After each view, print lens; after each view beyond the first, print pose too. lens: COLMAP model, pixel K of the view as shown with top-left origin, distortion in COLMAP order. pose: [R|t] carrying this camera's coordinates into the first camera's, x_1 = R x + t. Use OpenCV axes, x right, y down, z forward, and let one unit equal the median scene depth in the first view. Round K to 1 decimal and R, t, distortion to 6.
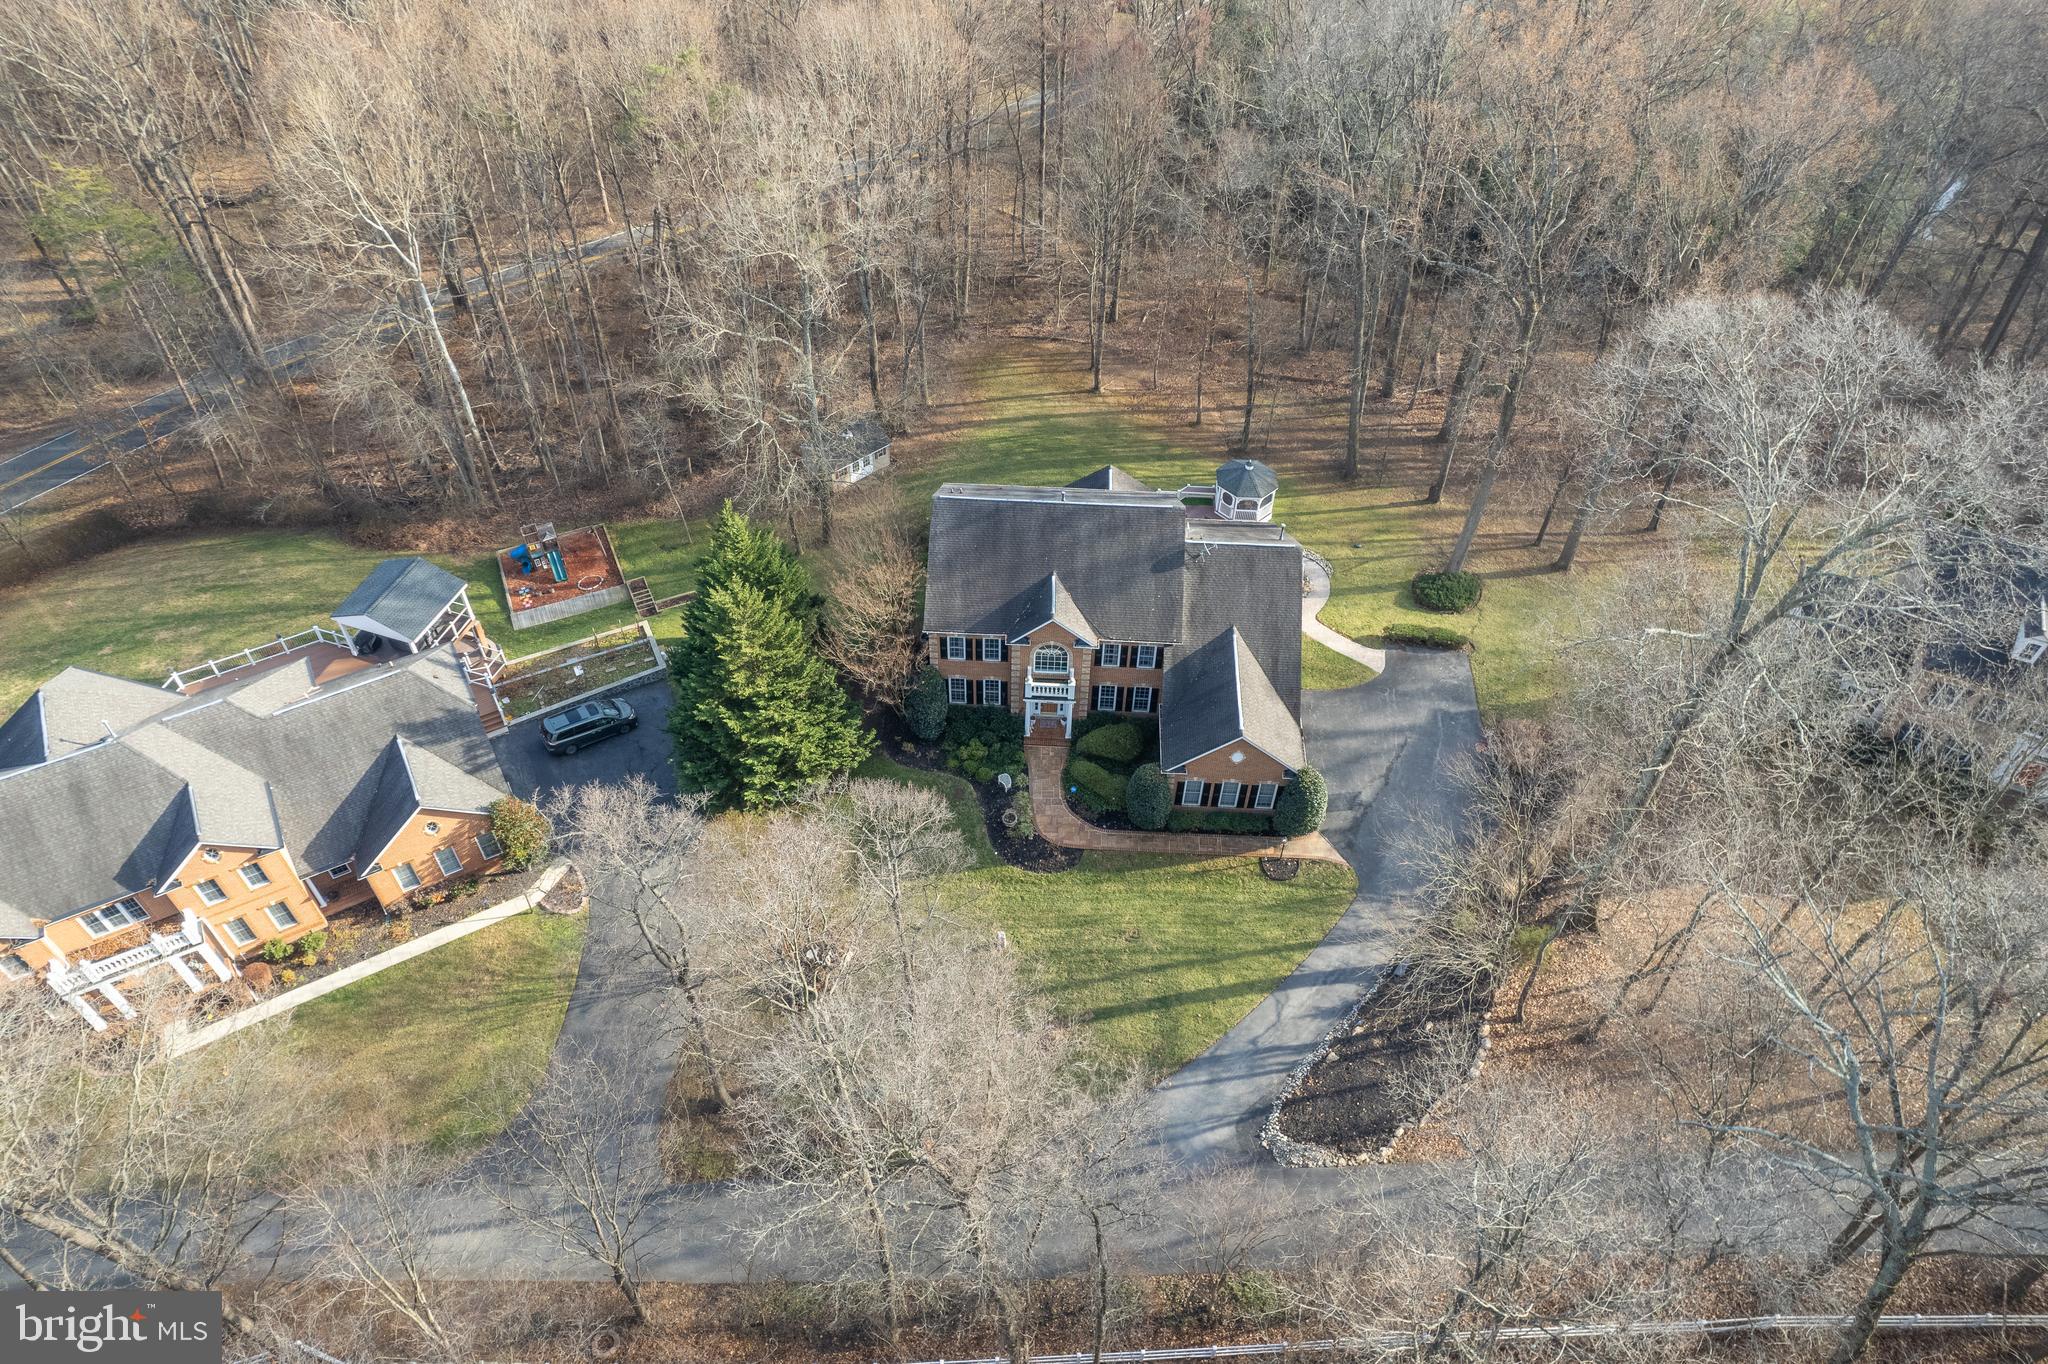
lens RADIAL K [[1316.4, 0, 1016.2], [0, 1316.4, 695.2], [0, 0, 1]] dist [-0.086315, 0.080759]
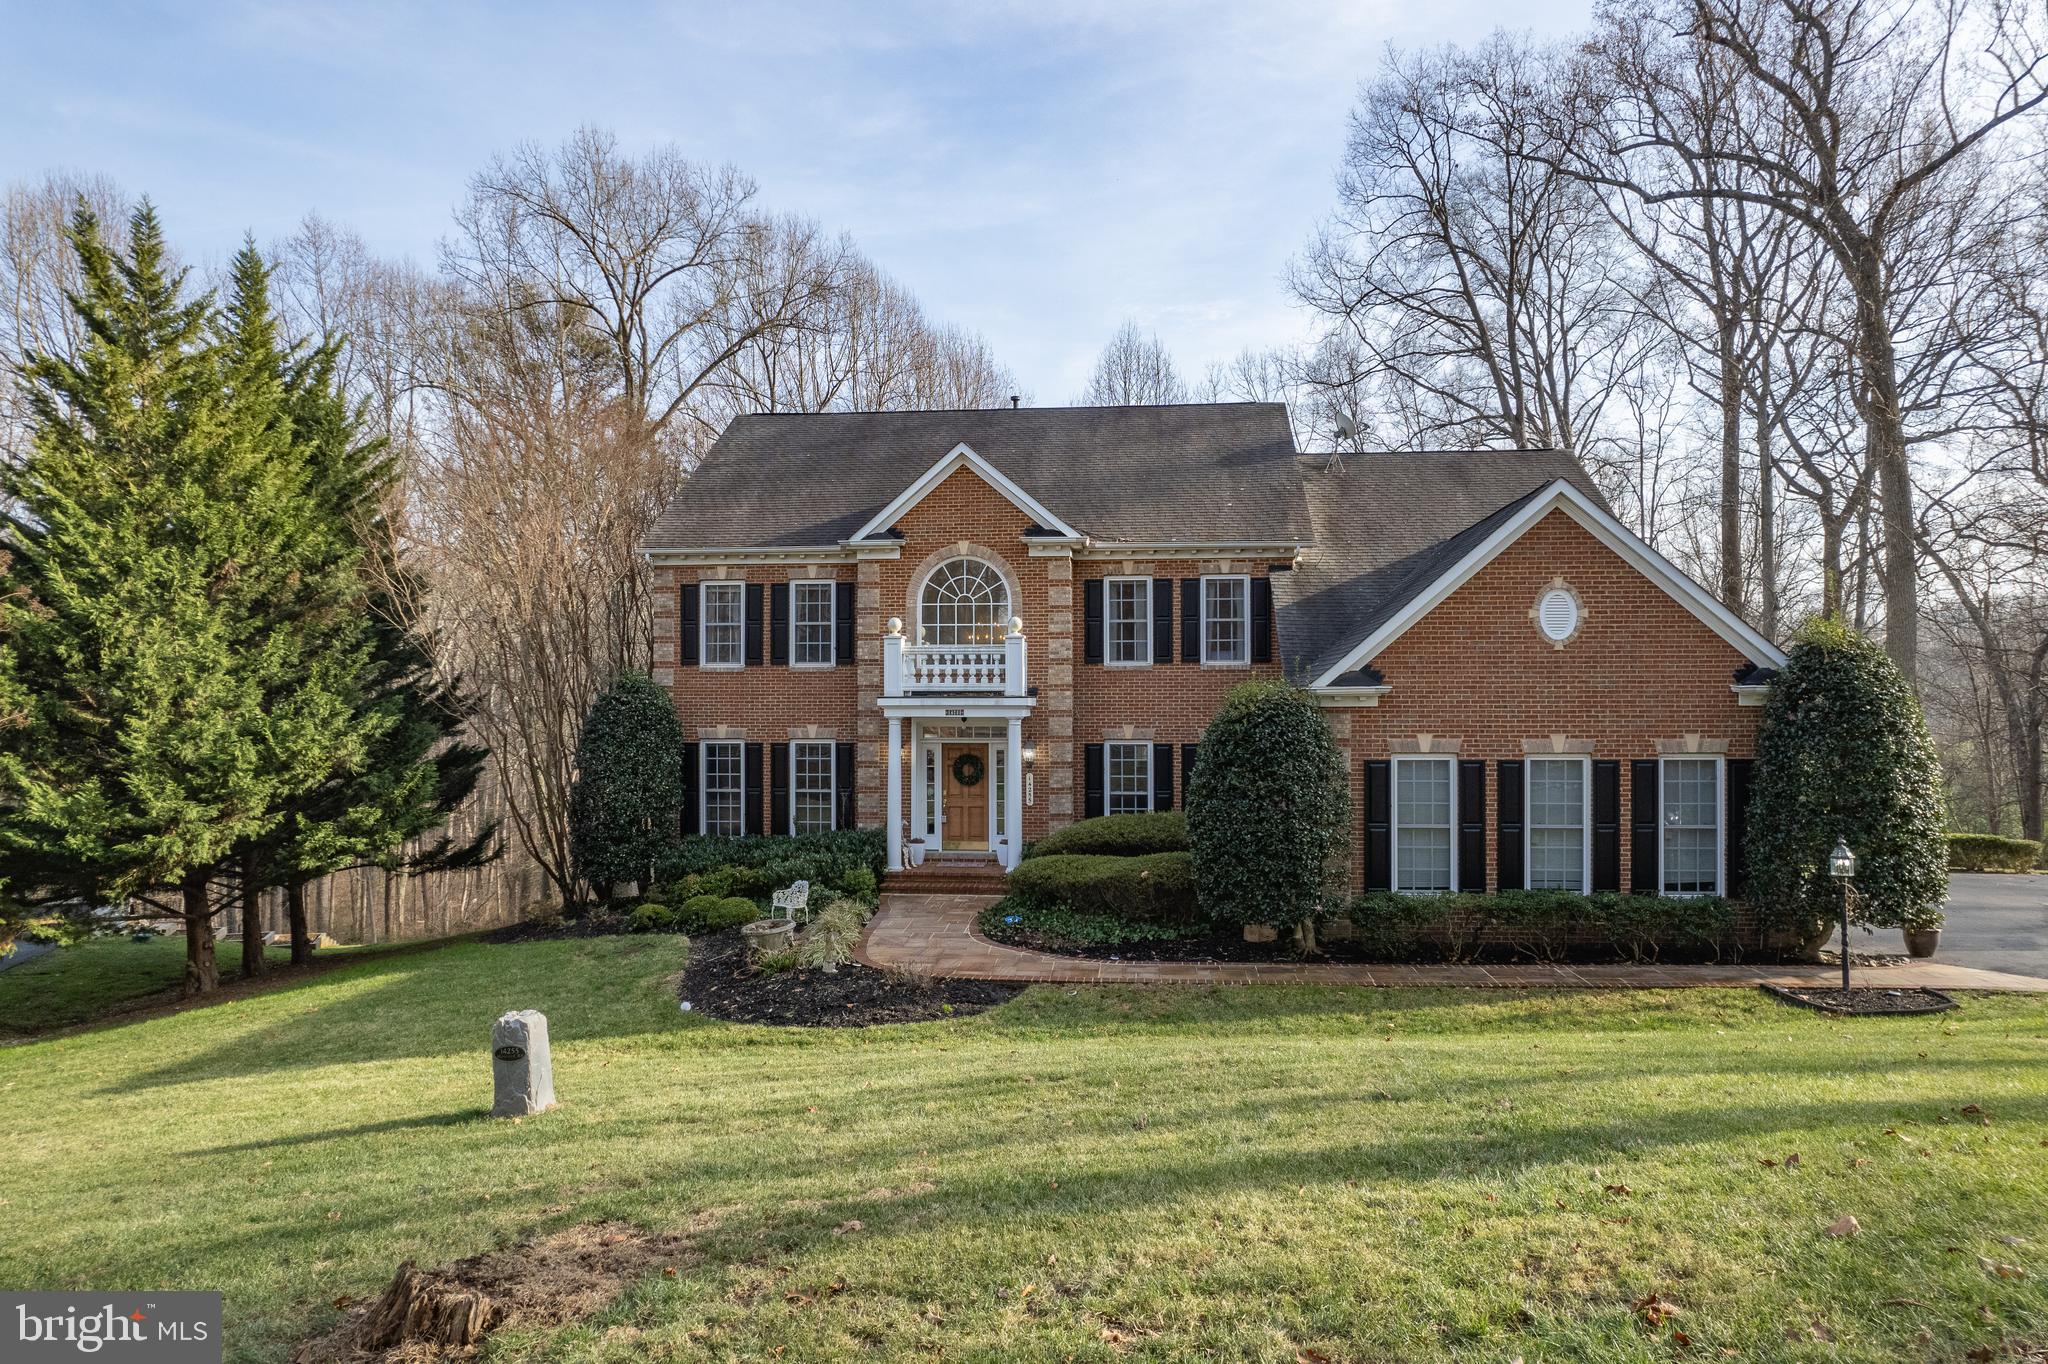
lens RADIAL K [[1316.4, 0, 1016.2], [0, 1316.4, 695.2], [0, 0, 1]] dist [-0.086315, 0.080759]
pose [[0.998316, -0.007414, -0.057543, 0.062033], [-0.038086, 0.664436, -0.746374, 0.260814], [0.043767, 0.747308, 0.663034, 0.770829]]
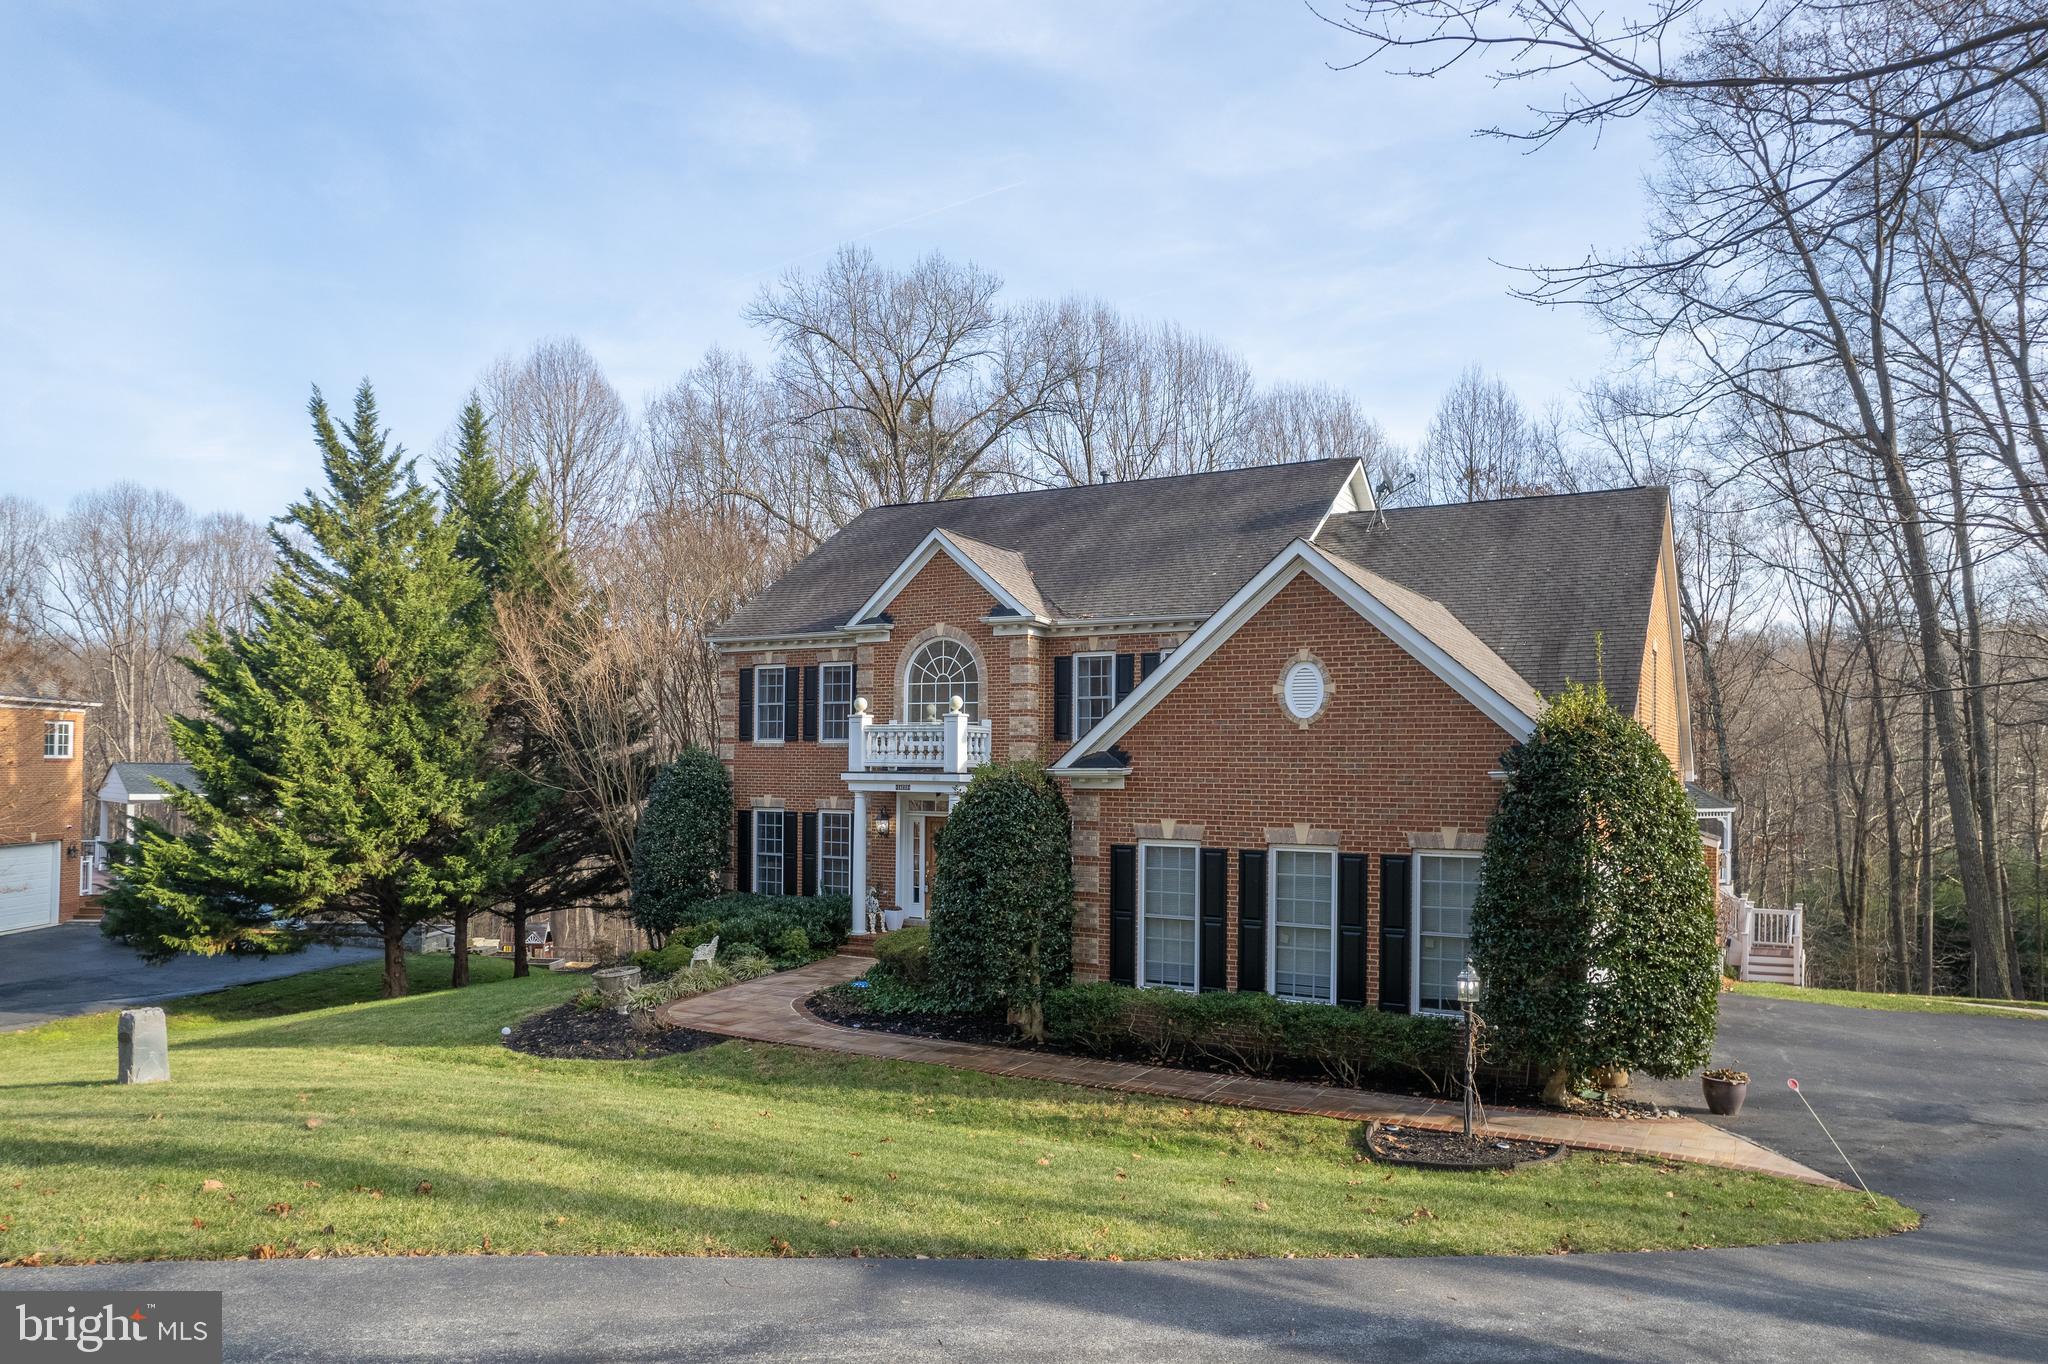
lens RADIAL K [[1337.6, 0, 1025.9], [0, 1337.6, 762.9], [0, 0, 1]] dist [-0.084235, 0.083642]
pose [[0.889645, 0.000762, -0.456652, 0.226036], [-0.342363, 0.662864, -0.665882, 0.236422], [0.302190, 0.748739, 0.589975, 0.789891]]
